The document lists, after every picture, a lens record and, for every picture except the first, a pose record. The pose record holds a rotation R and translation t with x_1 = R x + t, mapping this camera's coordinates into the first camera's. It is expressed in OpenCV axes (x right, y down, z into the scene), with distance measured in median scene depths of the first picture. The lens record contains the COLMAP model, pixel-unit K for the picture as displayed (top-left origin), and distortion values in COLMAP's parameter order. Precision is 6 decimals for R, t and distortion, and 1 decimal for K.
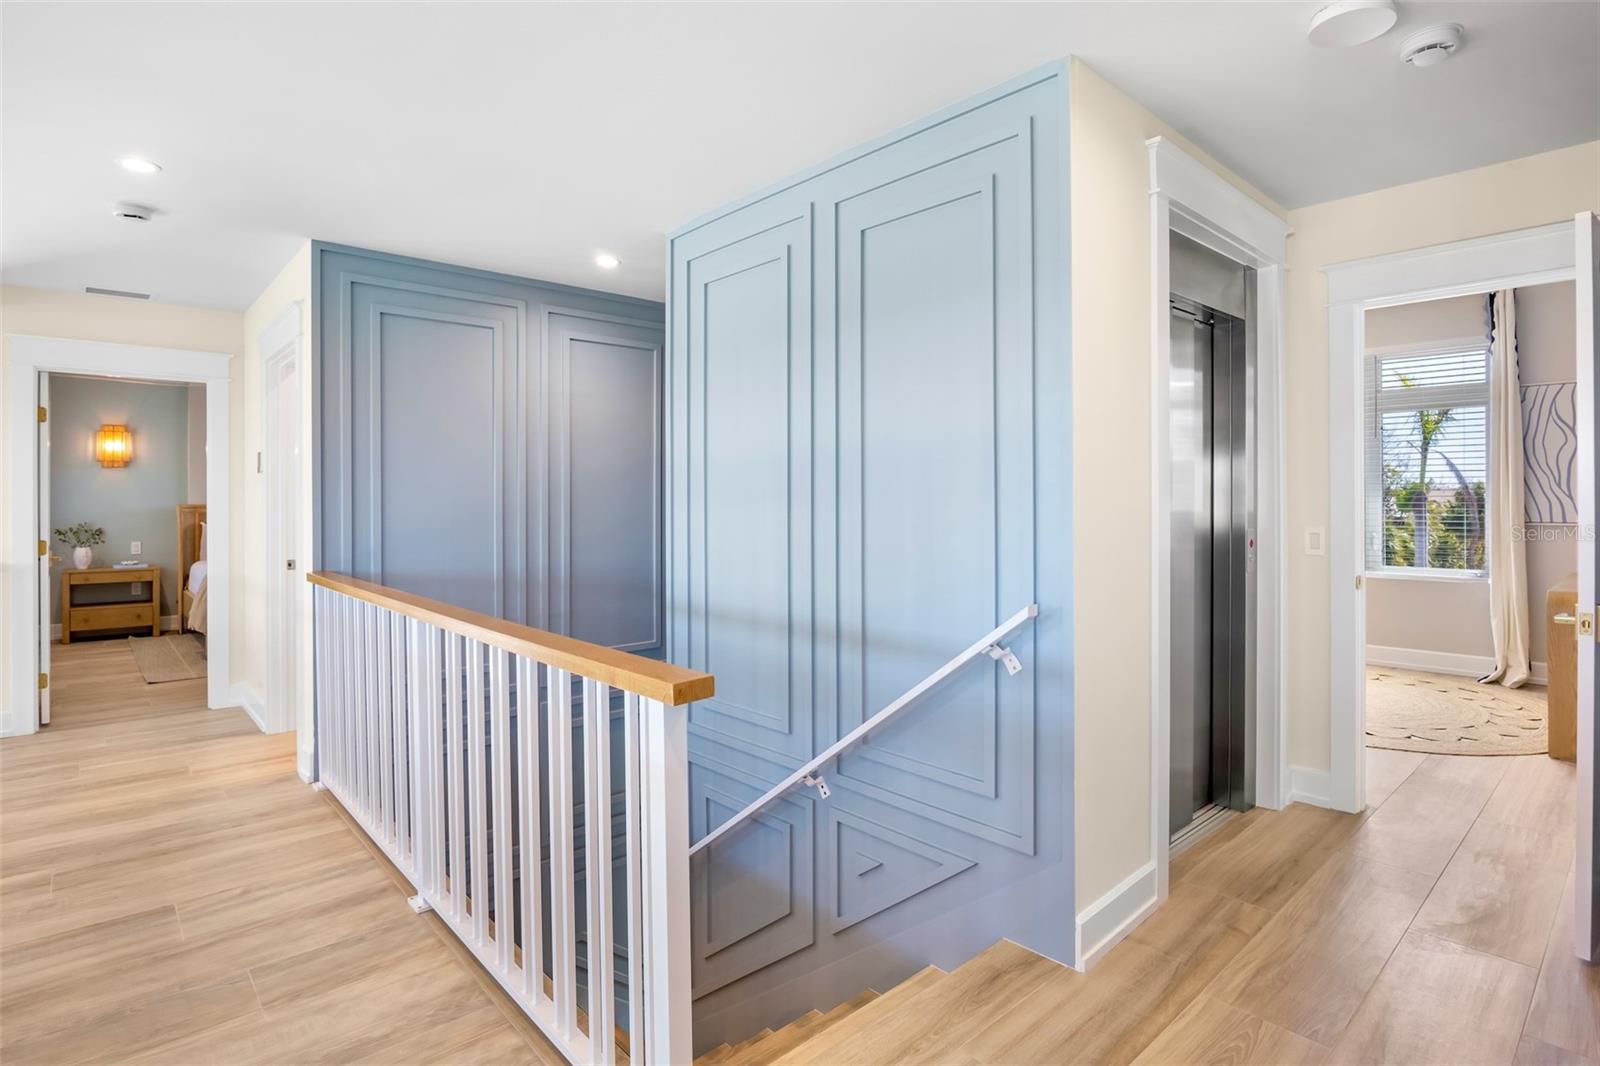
lens RADIAL K [[805.8, 0, 800.7], [0, 805.8, 508.0], [0, 0, 1]] dist [-0.000792, 0.000152]
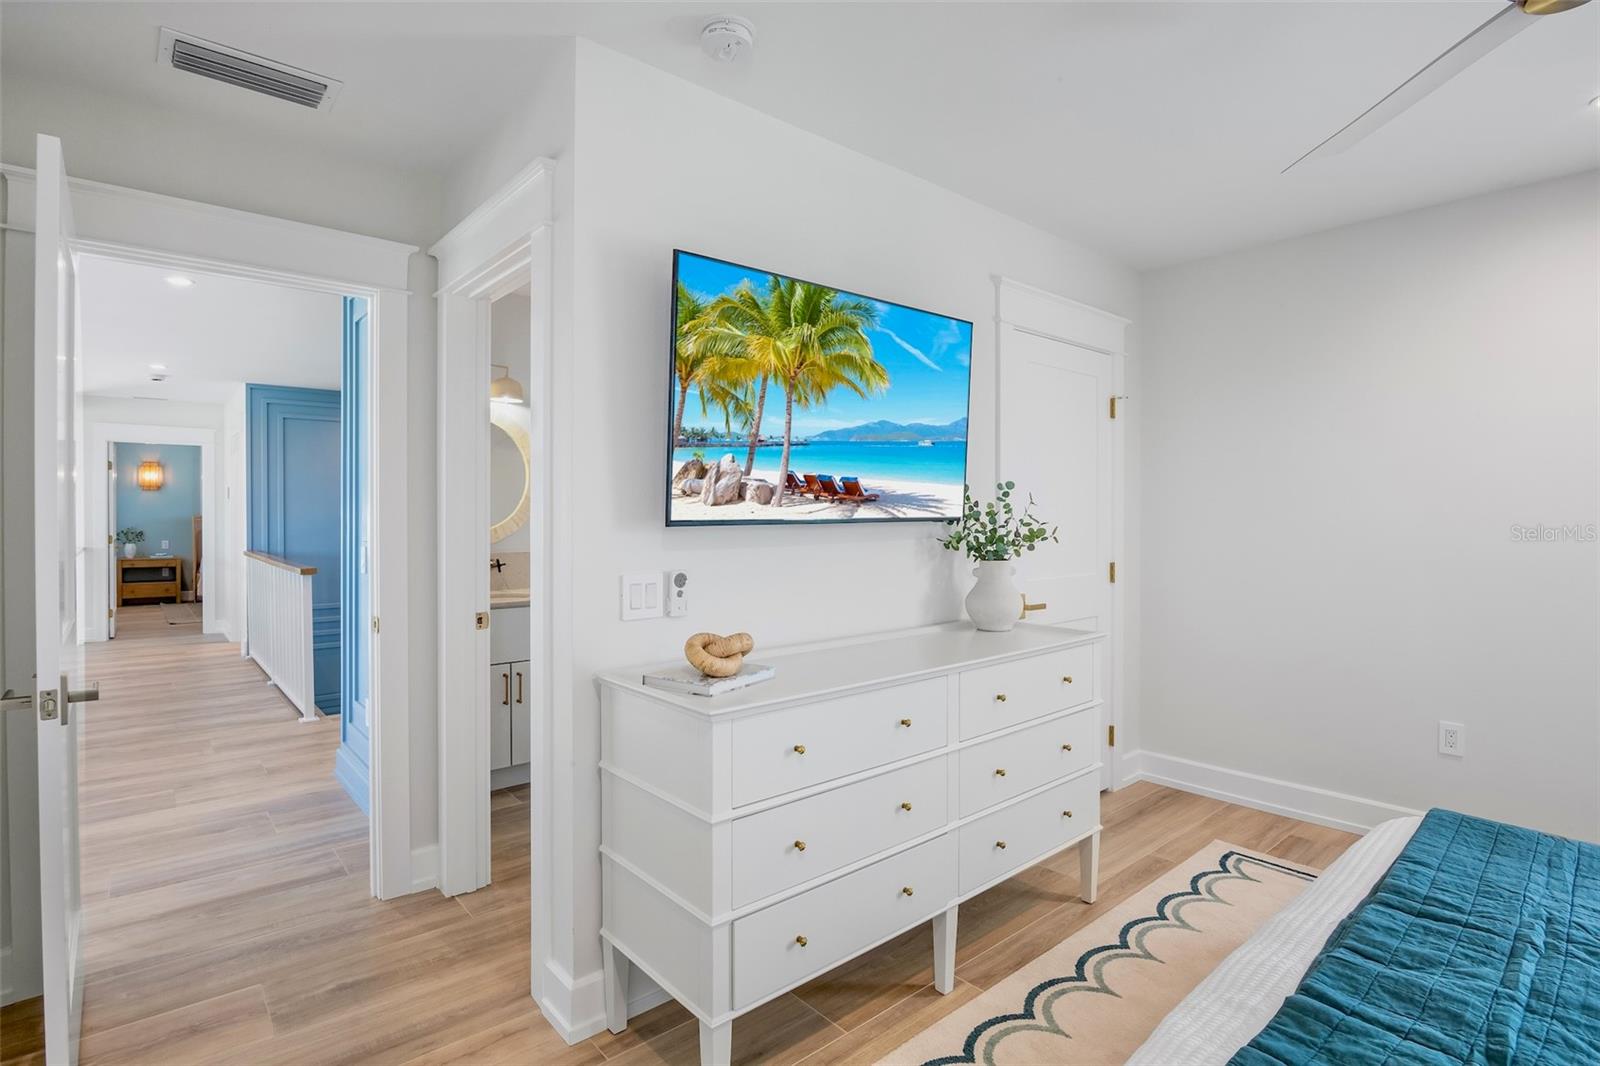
lens RADIAL K [[794.7, 0, 800.0], [0, 794.7, 533.0], [0, 0, 1]] dist [-0.001074, -0.000257]
pose [[0.999702, 0.008068, -0.023053, 0.512441], [-0.007785, 0.999894, 0.012339, 0.001089], [0.023151, -0.012156, 0.999658, -0.590942]]
